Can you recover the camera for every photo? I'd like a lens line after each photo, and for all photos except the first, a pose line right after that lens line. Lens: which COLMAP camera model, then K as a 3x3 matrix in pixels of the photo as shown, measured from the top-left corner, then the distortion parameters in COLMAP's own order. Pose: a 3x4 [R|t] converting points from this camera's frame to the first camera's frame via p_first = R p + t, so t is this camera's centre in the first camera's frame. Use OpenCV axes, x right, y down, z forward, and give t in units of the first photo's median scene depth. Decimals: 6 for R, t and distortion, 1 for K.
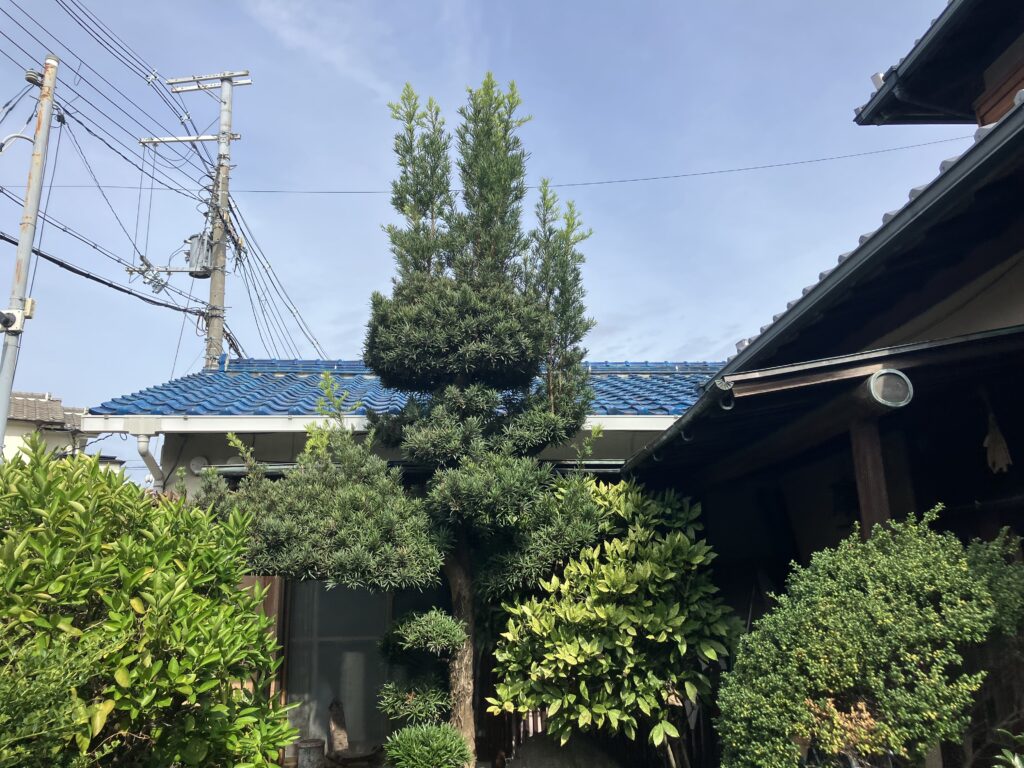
lens RADIAL K [[841.2, 0, 503.4], [0, 841.2, 368.2], [0, 0, 1]] dist [0.017380, -0.006186]
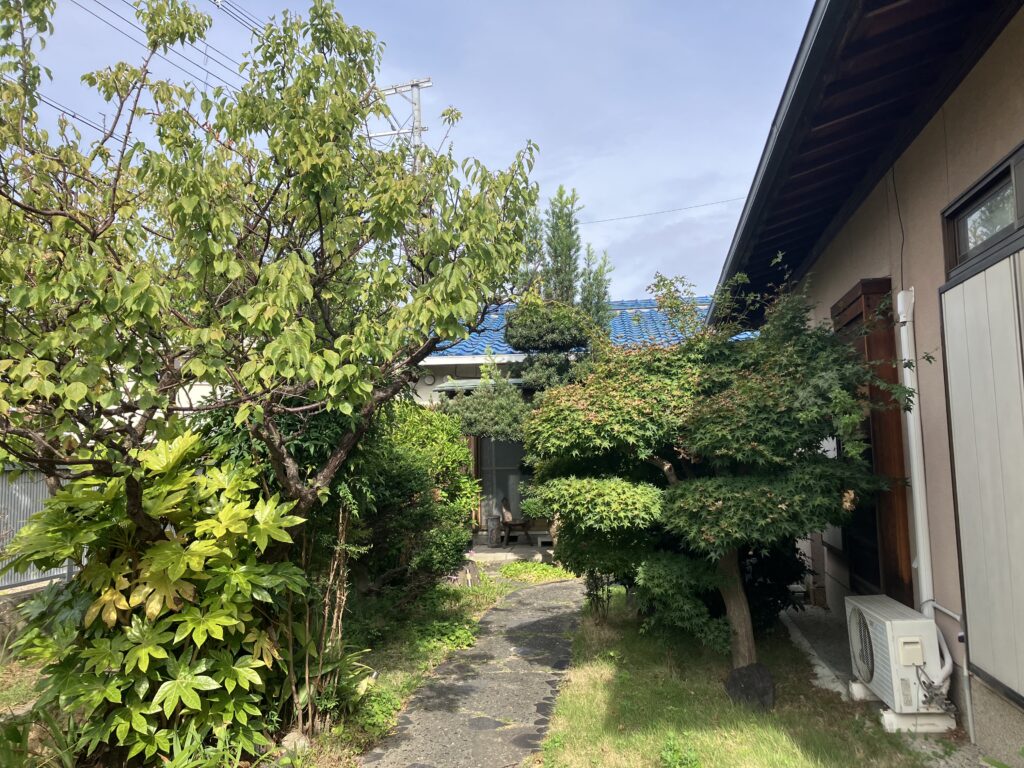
lens RADIAL K [[841.2, 0, 503.4], [0, 841.2, 368.2], [0, 0, 1]] dist [0.017380, -0.006186]
pose [[0.975866, -0.021681, -0.217290, 0.234025], [0.055906, 0.986702, 0.152624, -0.207486], [0.211092, -0.161089, 0.964101, -0.855895]]
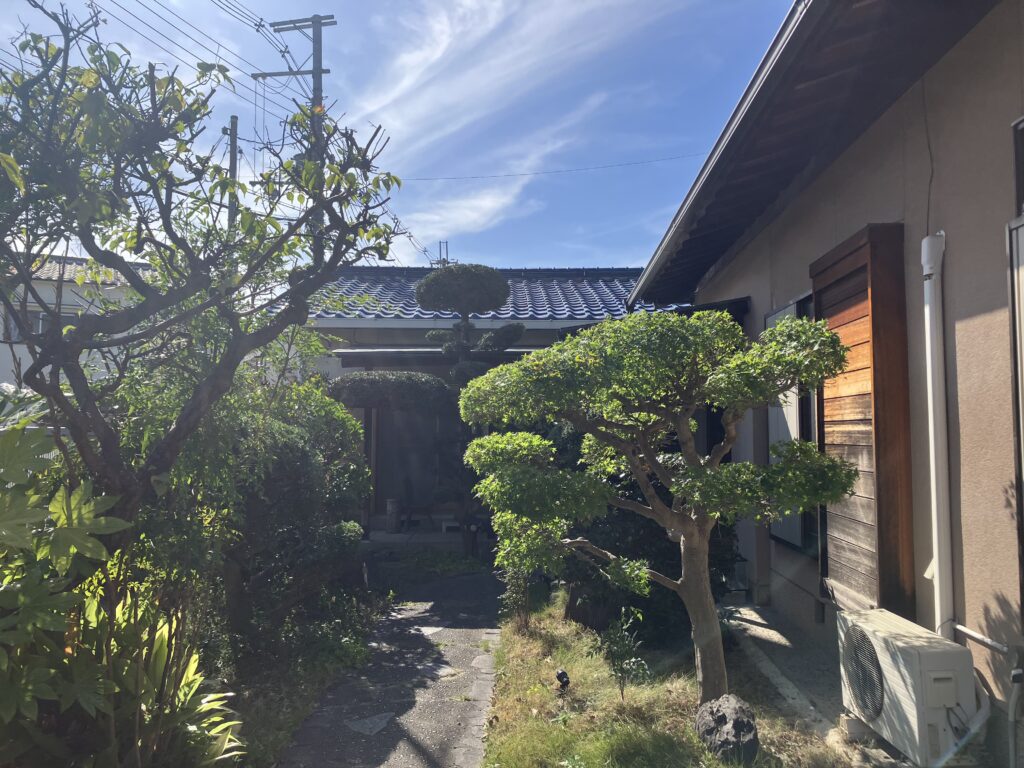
lens RADIAL K [[841.2, 0, 503.4], [0, 841.2, 368.2], [0, 0, 1]] dist [0.017380, -0.006186]
pose [[0.995139, 0.010176, -0.097955, 0.168092], [0.007937, 0.983124, 0.182767, -0.153346], [0.098161, -0.182656, 0.978264, -0.656233]]
